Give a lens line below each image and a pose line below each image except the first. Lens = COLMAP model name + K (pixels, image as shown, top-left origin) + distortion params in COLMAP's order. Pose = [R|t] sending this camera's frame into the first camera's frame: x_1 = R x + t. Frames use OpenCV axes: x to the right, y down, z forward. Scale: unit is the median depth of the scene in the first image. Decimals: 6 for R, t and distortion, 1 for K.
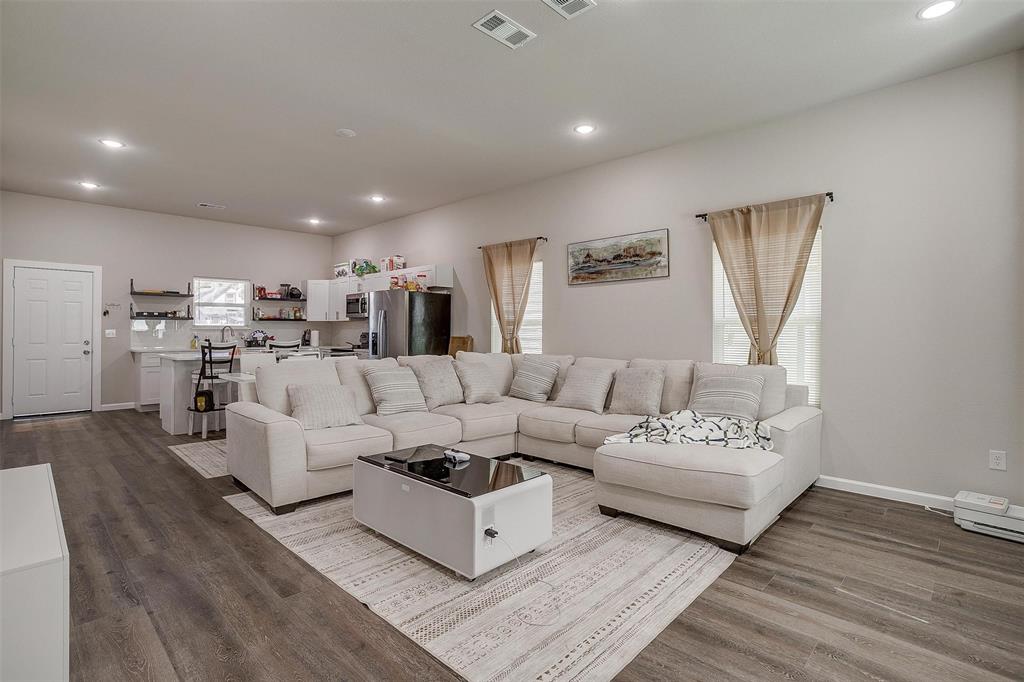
lens RADIAL K [[494.6, 0, 509.3], [0, 494.6, 333.9], [0, 0, 1]] dist [-0.029391, 0.000399]
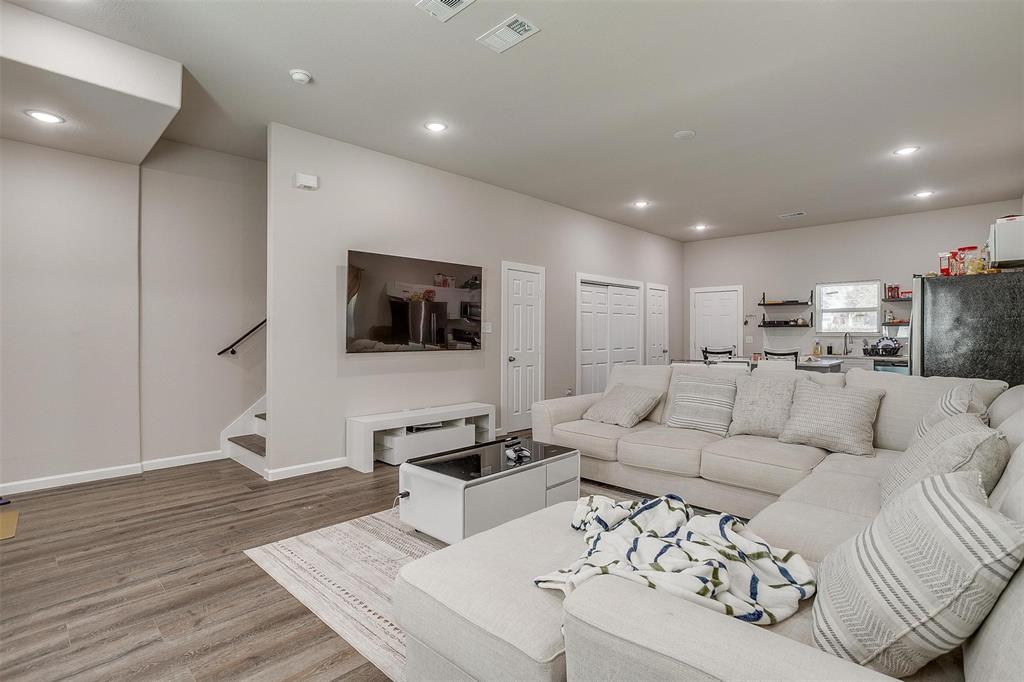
lens RADIAL K [[494.6, 0, 509.3], [0, 494.6, 333.9], [0, 0, 1]] dist [-0.029391, 0.000399]
pose [[-0.003178, -0.009417, -0.999951, 0.638807], [-0.008431, 0.999920, -0.009390, 0.001192], [0.999959, 0.008400, -0.003257, 0.658155]]
